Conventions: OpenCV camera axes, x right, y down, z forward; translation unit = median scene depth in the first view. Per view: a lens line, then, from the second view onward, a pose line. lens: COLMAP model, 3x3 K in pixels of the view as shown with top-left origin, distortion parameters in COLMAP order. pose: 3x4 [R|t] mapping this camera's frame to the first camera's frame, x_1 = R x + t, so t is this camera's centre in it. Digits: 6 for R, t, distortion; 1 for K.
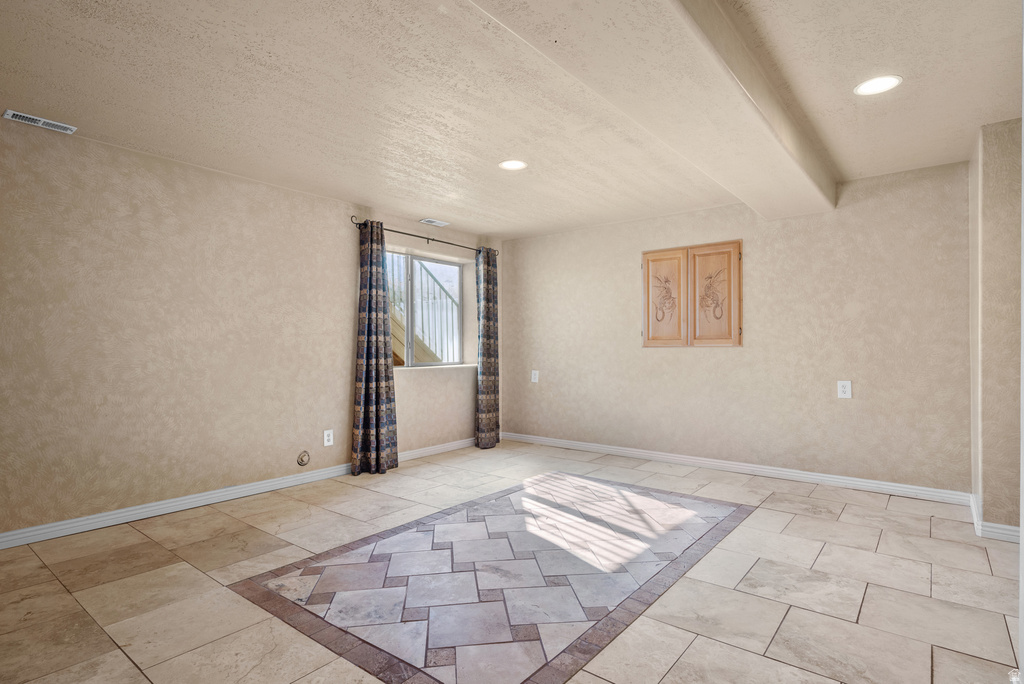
lens RADIAL K [[528.6, 0, 512.3], [0, 528.6, 343.9], [0, 0, 1]] dist [0.000423, -0.000494]
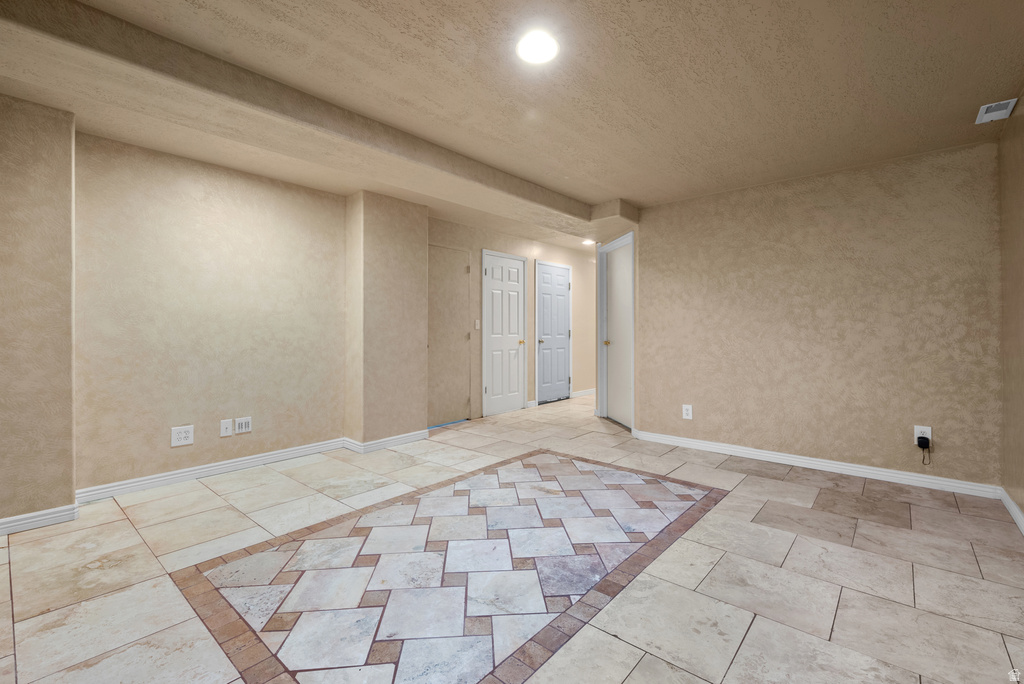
lens RADIAL K [[444.4, 0, 512.3], [0, 444.4, 337.2], [0, 0, 1]] dist [-0.001633, 0.000047]
pose [[-0.999165, 0.002308, 0.040781, 0.015125], [0.002713, 0.999948, 0.009872, 0.011475], [-0.040756, 0.009974, -0.999119, 2.078796]]
